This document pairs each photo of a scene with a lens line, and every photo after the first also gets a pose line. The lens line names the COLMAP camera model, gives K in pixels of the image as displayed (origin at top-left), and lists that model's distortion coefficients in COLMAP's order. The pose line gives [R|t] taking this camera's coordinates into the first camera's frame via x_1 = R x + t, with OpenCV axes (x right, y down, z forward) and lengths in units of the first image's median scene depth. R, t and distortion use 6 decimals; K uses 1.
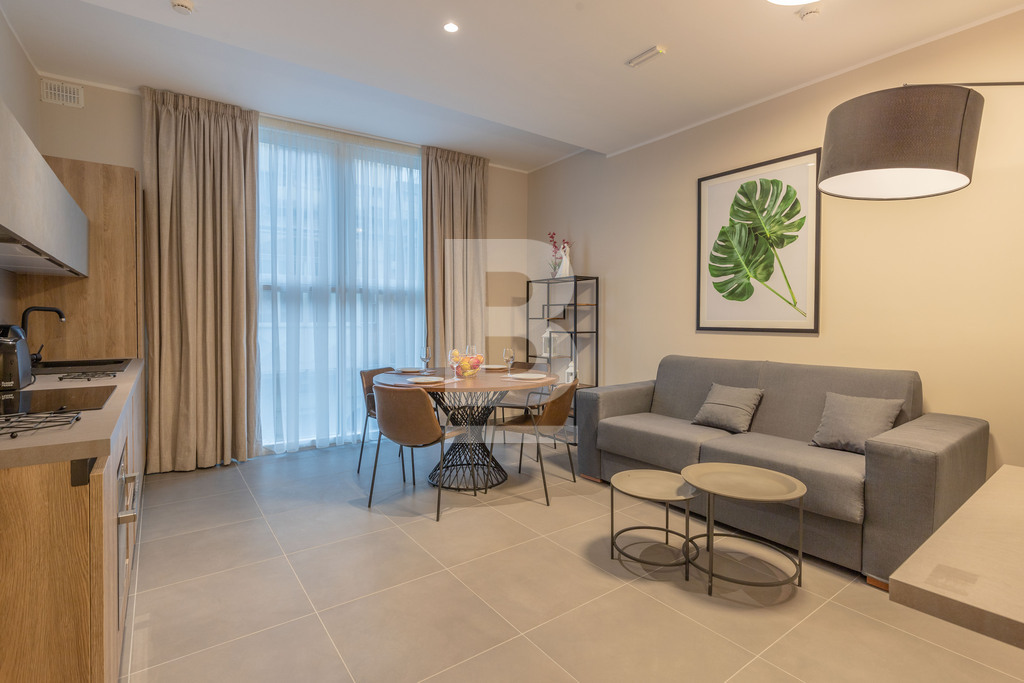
lens RADIAL K [[490.3, 0, 511.1], [0, 490.3, 330.8], [0, 0, 1]] dist [0.000069, 0.000128]
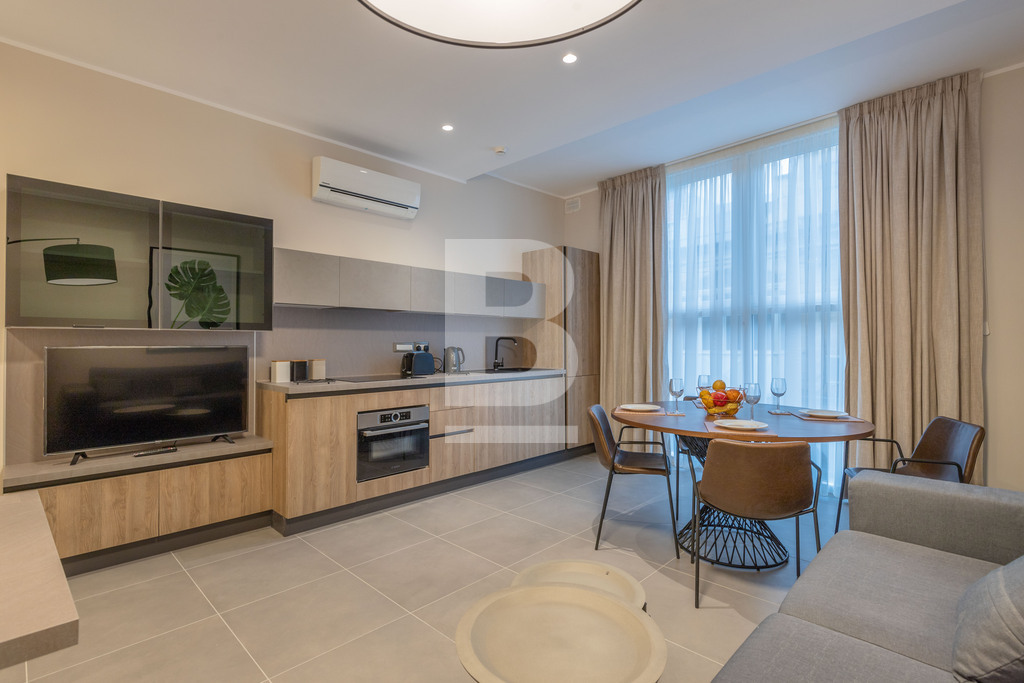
lens RADIAL K [[490.3, 0, 511.1], [0, 490.3, 330.8], [0, 0, 1]] dist [0.000069, 0.000128]
pose [[0.165084, -0.024742, -0.985969, 0.660000], [-0.017944, 0.999444, -0.028085, -0.015517], [0.986116, 0.022328, 0.164549, 0.545789]]
